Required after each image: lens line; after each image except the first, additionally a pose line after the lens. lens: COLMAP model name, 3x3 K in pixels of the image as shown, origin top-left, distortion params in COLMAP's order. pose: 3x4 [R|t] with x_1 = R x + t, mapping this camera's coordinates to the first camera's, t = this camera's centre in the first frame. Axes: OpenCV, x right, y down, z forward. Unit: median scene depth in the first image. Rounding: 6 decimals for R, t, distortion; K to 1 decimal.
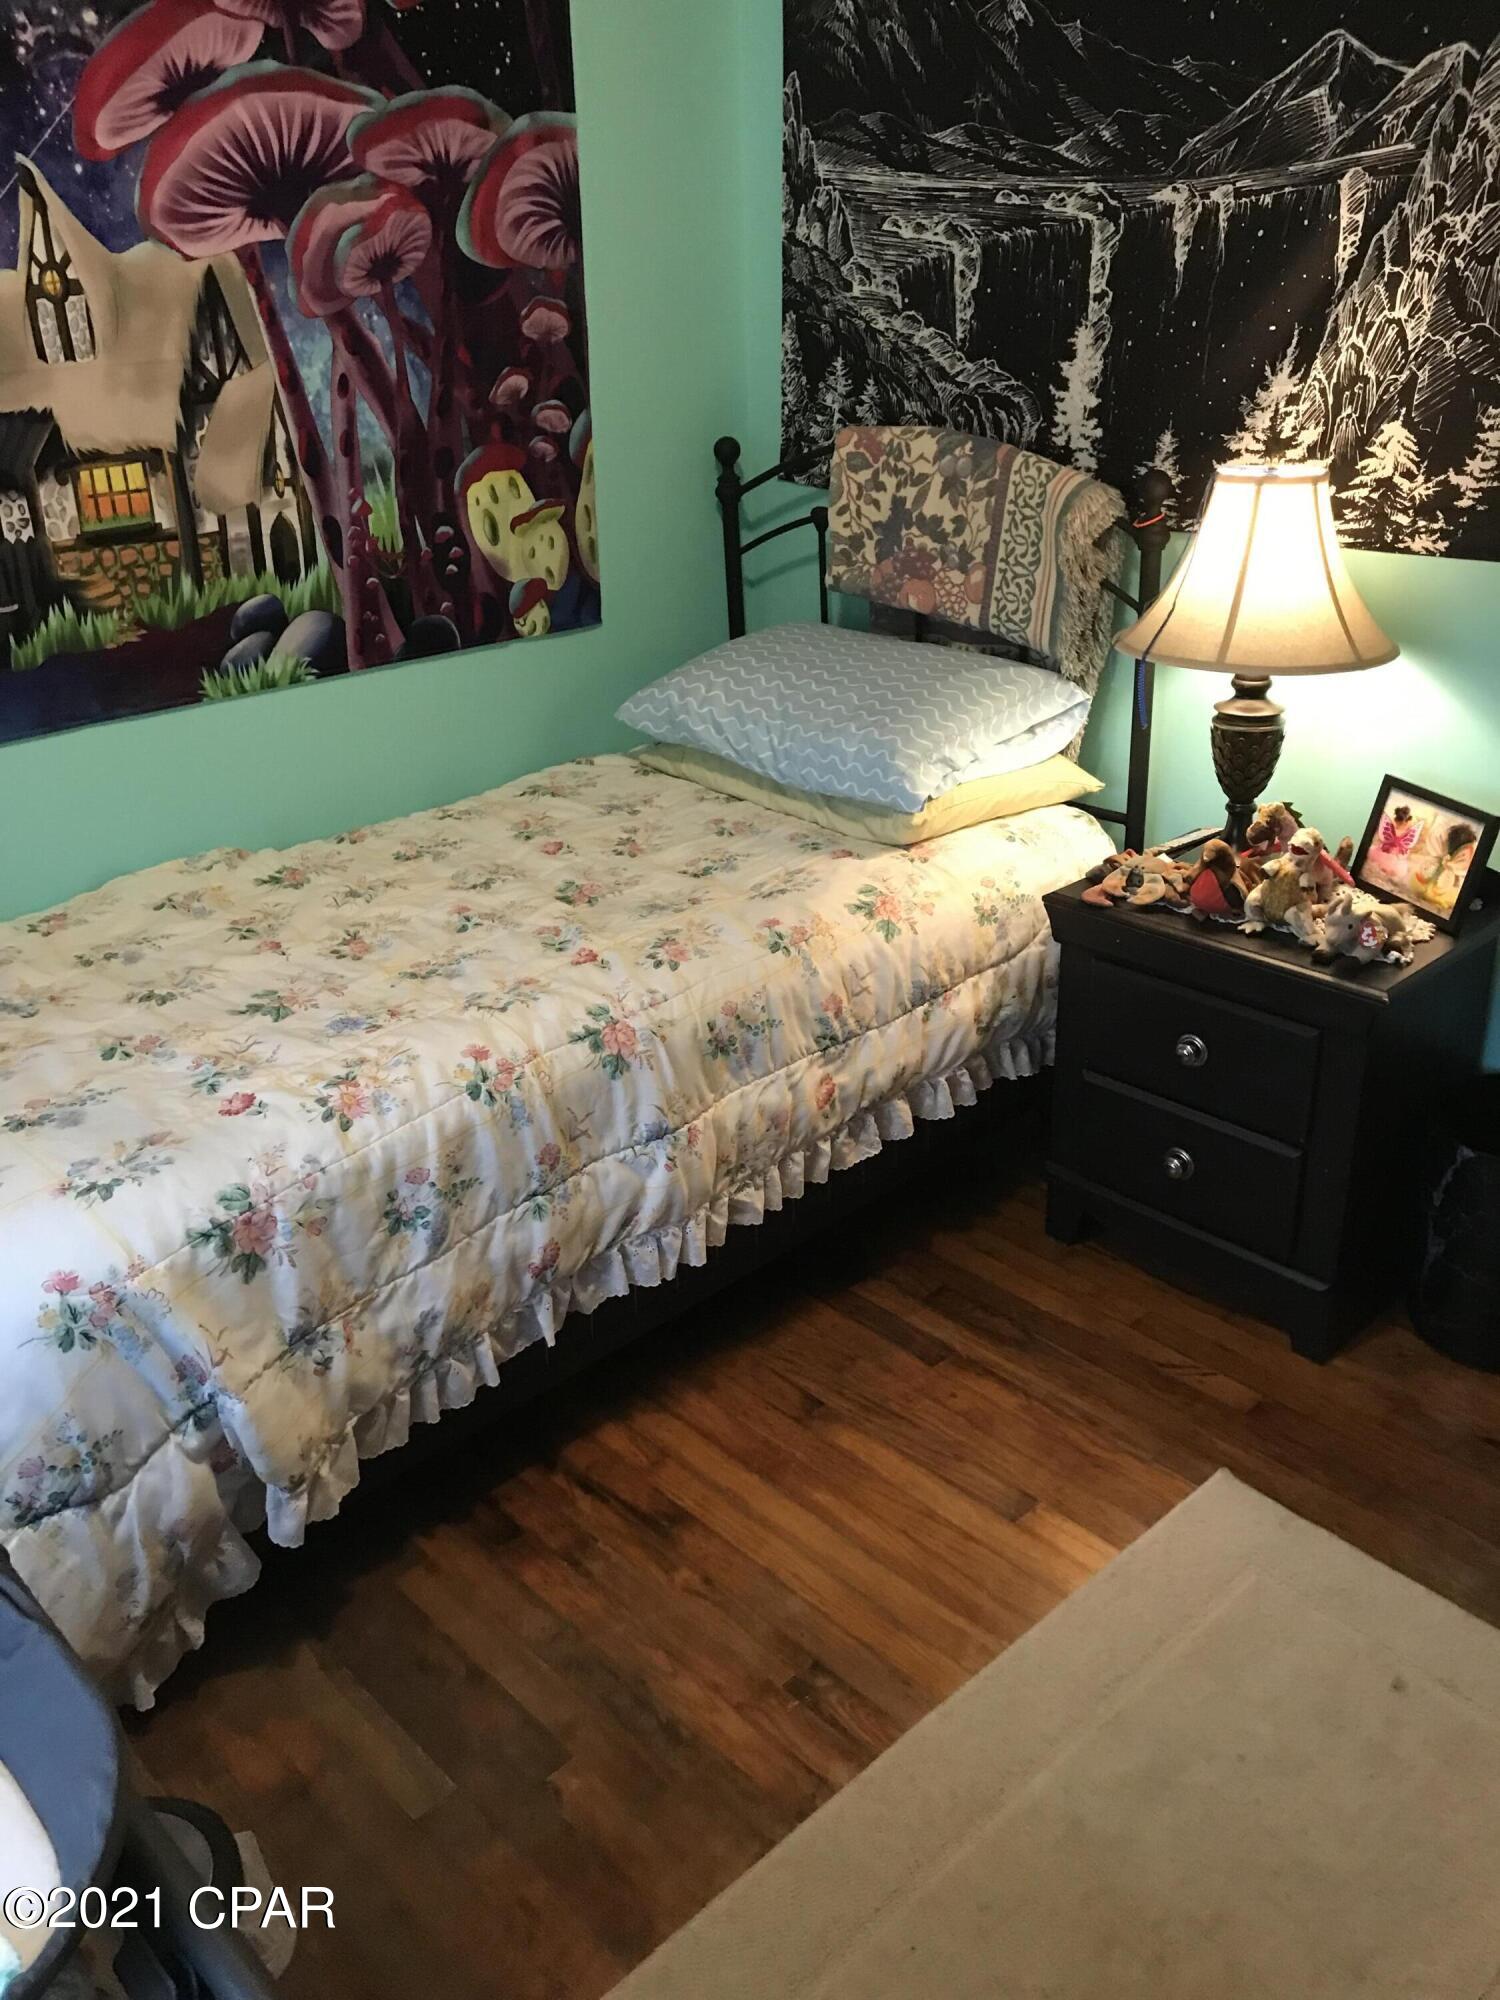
lens RADIAL K [[1611.3, 0, 750.0], [0, 1611.3, 1000.0], [0, 0, 1]] dist [0.042589, -0.066265]
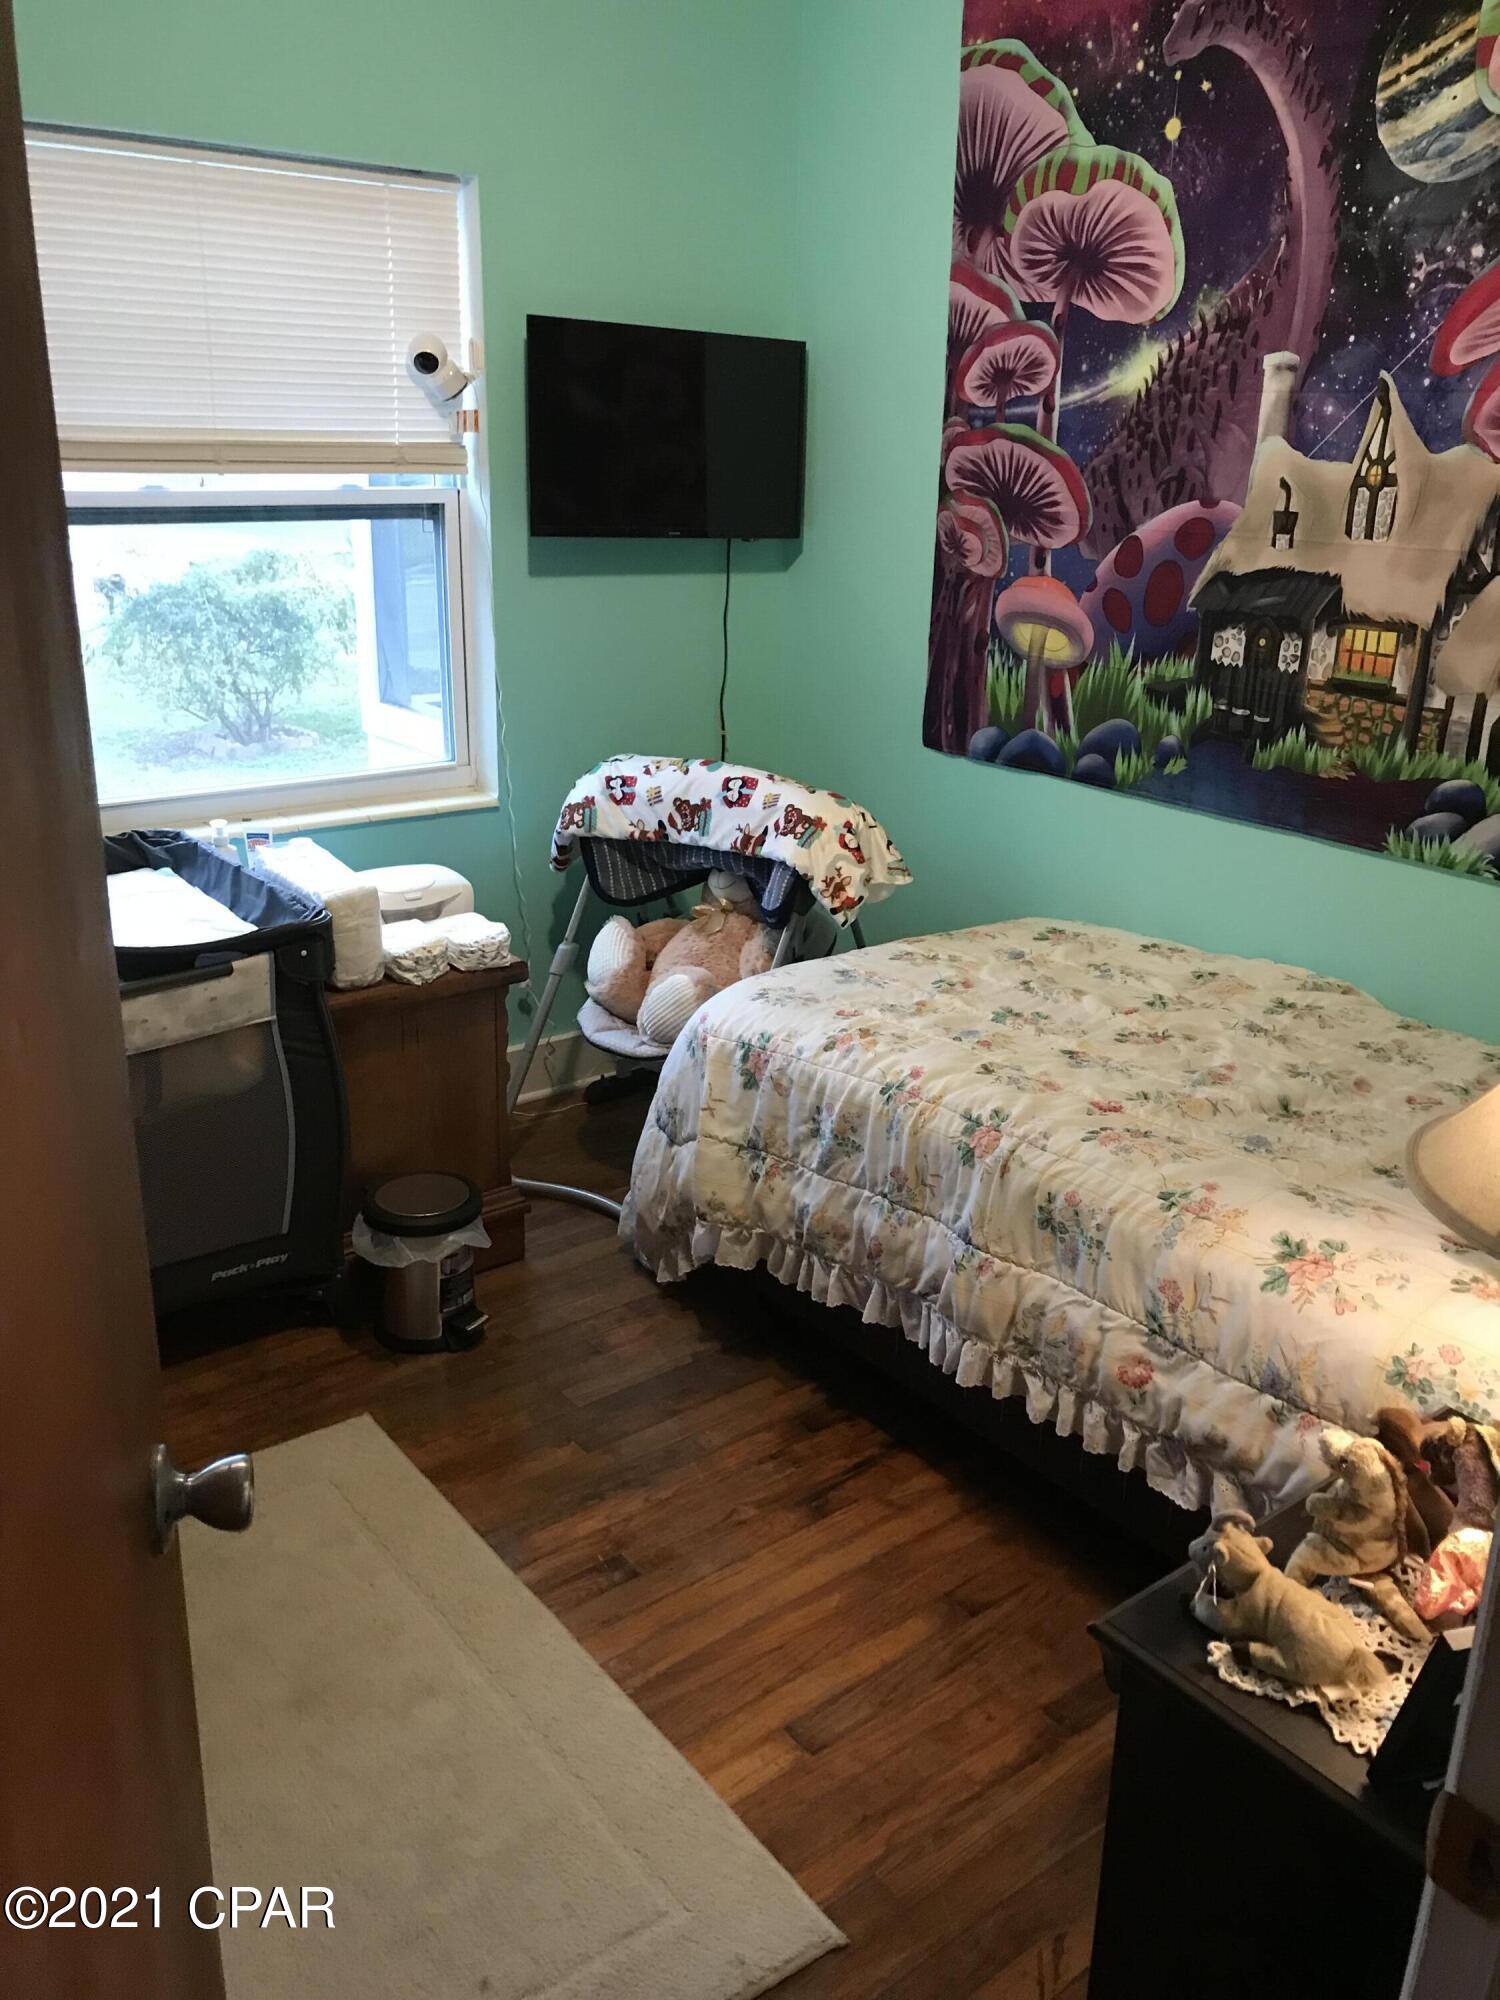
lens RADIAL K [[1662.1, 0, 758.2], [0, 1662.1, 1023.9], [0, 0, 1]] dist [-0.043798, 0.081512]
pose [[-0.101090, 0.359230, -0.927758, 0.852409], [-0.439233, 0.820615, 0.365604, -0.345585], [0.892668, 0.444460, 0.074829, 0.664512]]
